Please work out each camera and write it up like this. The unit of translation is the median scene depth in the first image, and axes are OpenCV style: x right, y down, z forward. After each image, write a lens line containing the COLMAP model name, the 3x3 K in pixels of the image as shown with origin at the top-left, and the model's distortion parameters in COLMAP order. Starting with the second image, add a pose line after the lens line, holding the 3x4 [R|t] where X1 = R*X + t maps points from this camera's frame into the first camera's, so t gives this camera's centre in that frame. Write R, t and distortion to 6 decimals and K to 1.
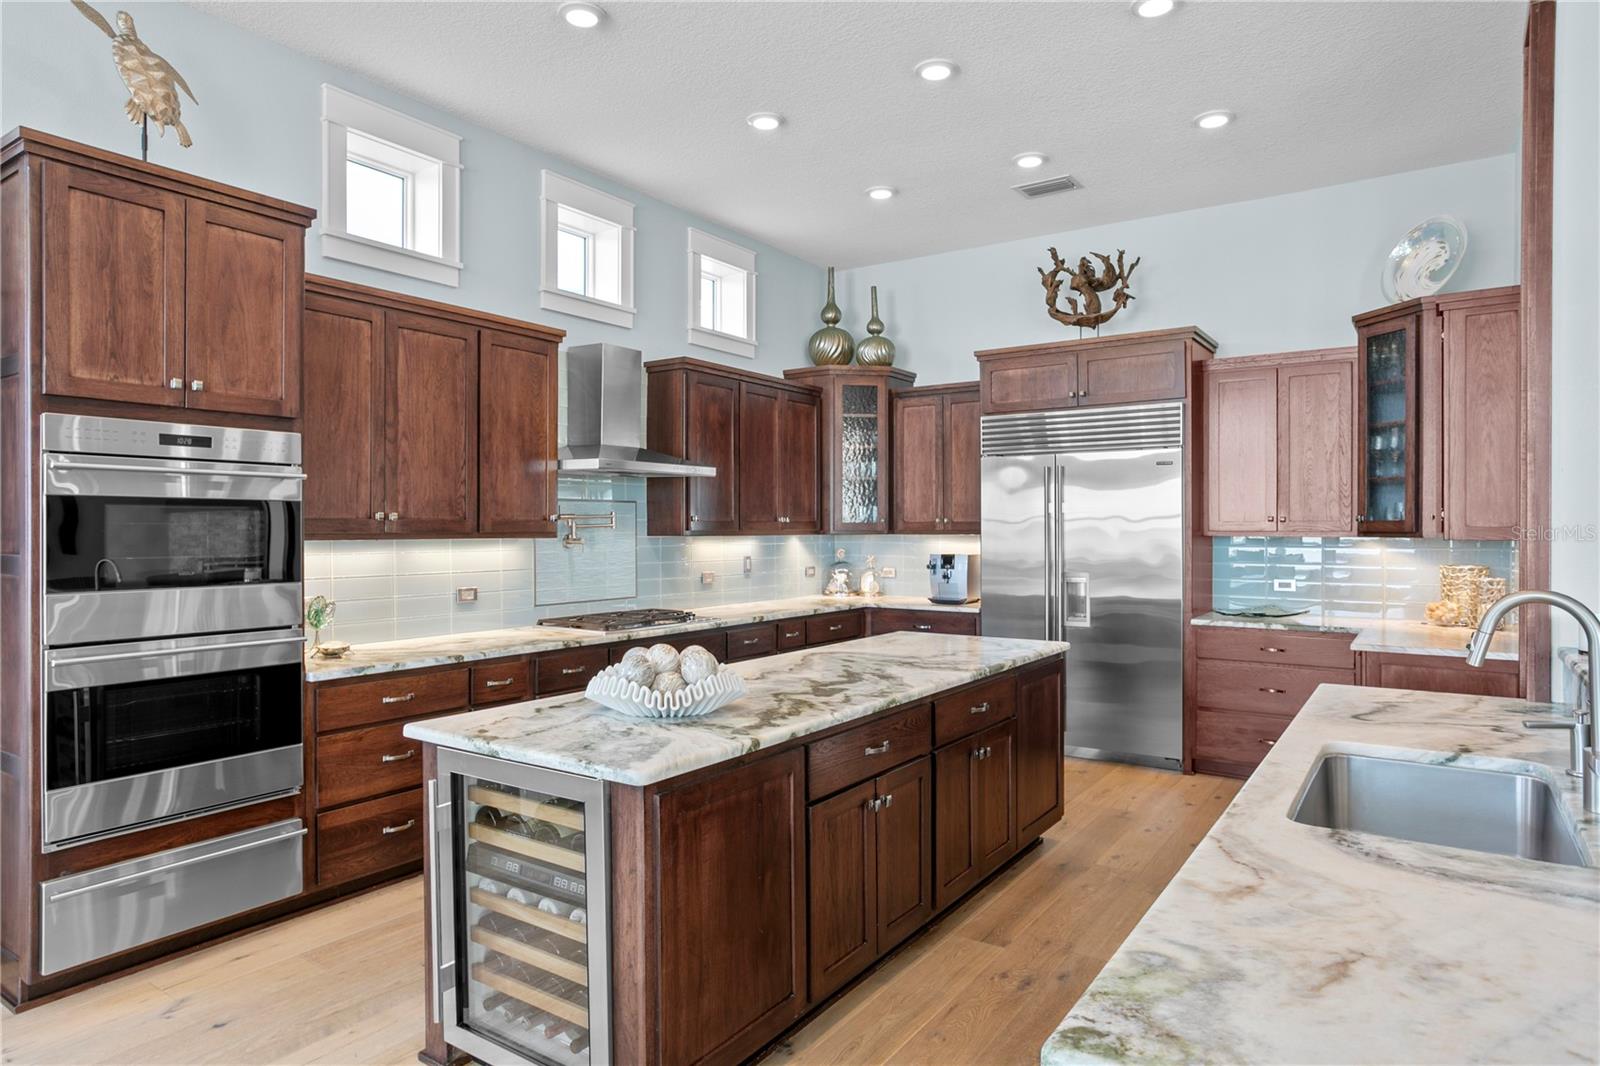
lens RADIAL K [[990.3, 0, 793.2], [0, 990.3, 528.1], [0, 0, 1]] dist [-0.020143, 0.016622]
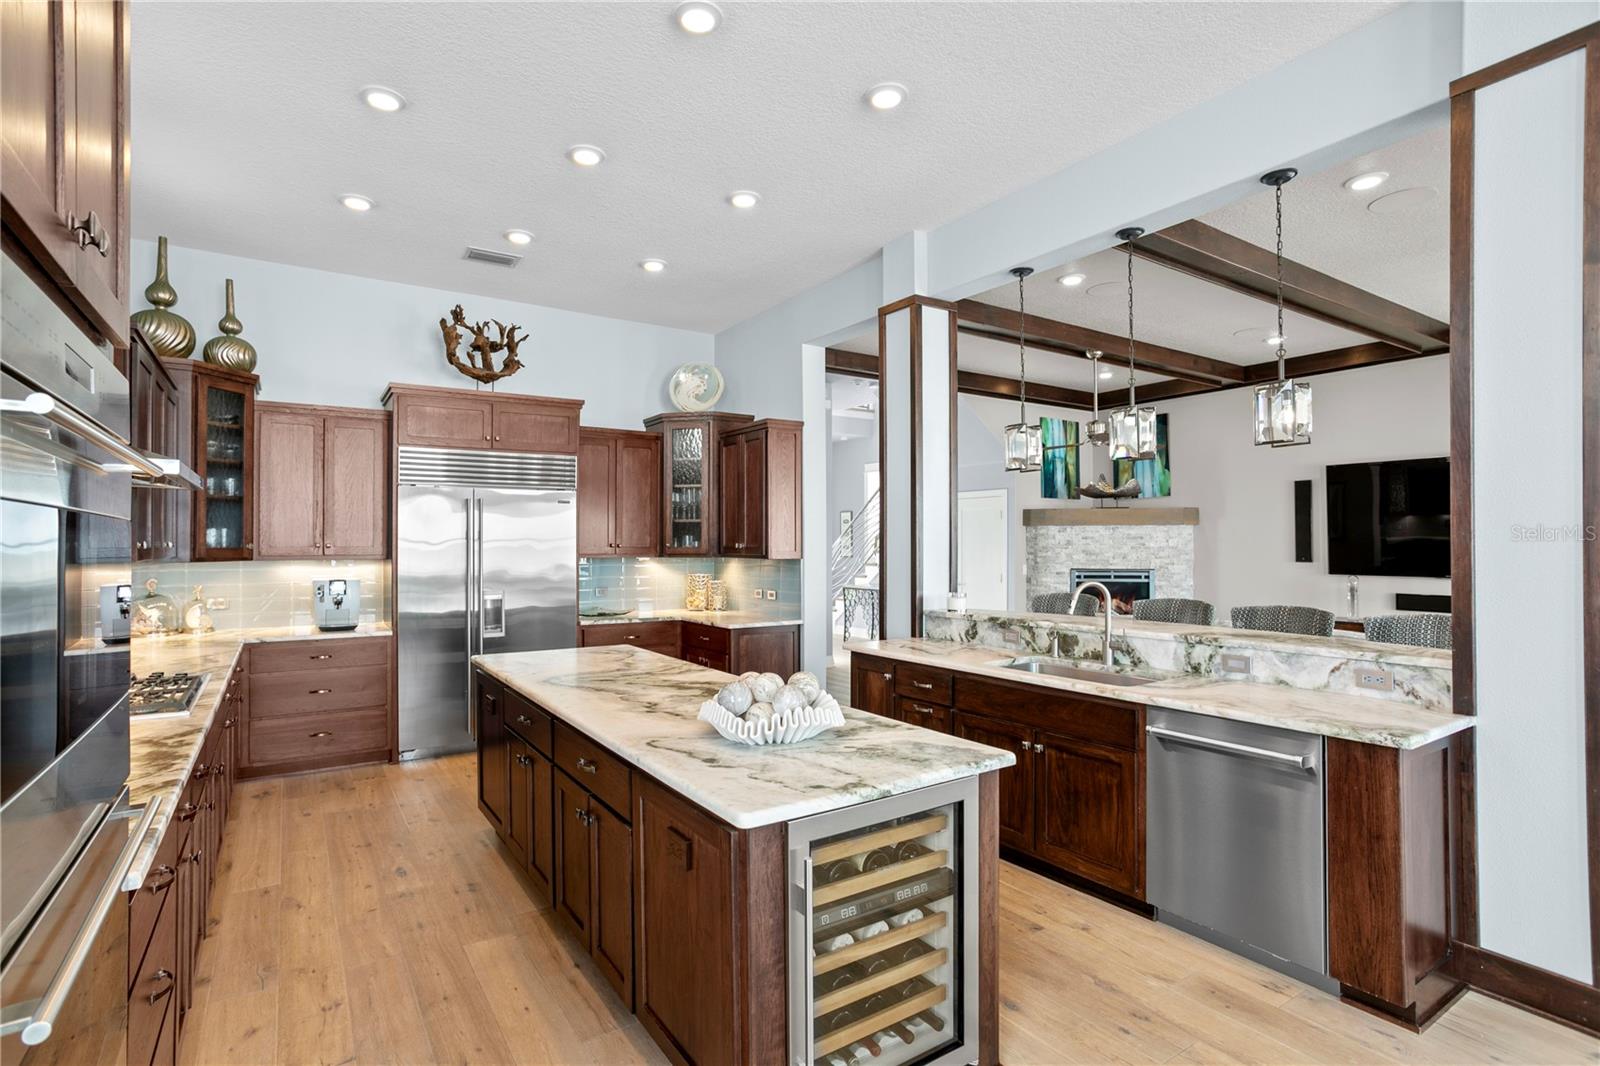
lens RADIAL K [[780.6, 0, 792.2], [0, 780.6, 536.5], [0, 0, 1]] dist [-0.010740, 0.012566]
pose [[0.368269, 0.007991, 0.929685, -0.424705], [0.002283, 0.999952, -0.009500, -0.009309], [-0.929716, 0.005621, 0.368233, 0.317290]]
